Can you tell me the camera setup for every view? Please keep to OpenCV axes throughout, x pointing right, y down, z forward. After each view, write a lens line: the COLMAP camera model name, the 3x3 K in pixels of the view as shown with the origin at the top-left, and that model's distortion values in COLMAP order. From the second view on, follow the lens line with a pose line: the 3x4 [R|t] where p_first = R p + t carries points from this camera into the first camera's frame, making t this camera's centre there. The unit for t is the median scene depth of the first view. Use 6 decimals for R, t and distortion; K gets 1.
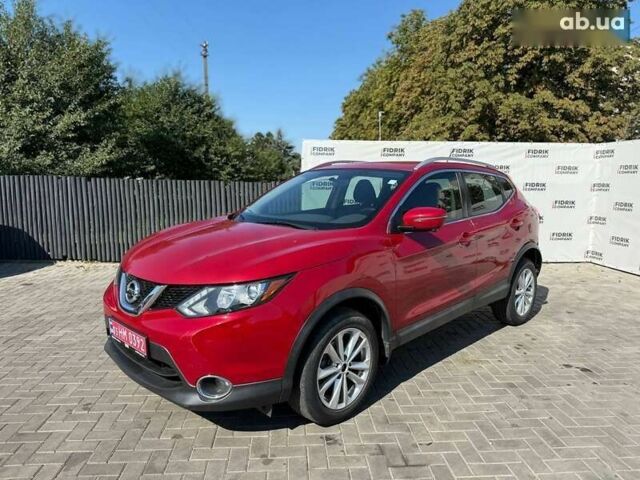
lens RADIAL K [[452.1, 0, 322.9], [0, 452.1, 242.0], [0, 0, 1]] dist [-0.008055, -0.005552]
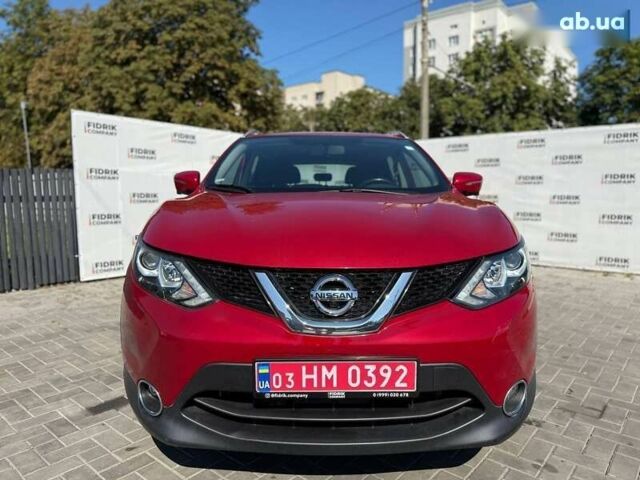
lens RADIAL K [[452.1, 0, 322.9], [0, 452.1, 242.0], [0, 0, 1]] dist [-0.008055, -0.005552]
pose [[0.697955, -0.080348, 0.711620, -0.104540], [0.101346, 0.994767, 0.012919, 0.004588], [-0.708934, 0.063103, 0.702446, 0.079111]]
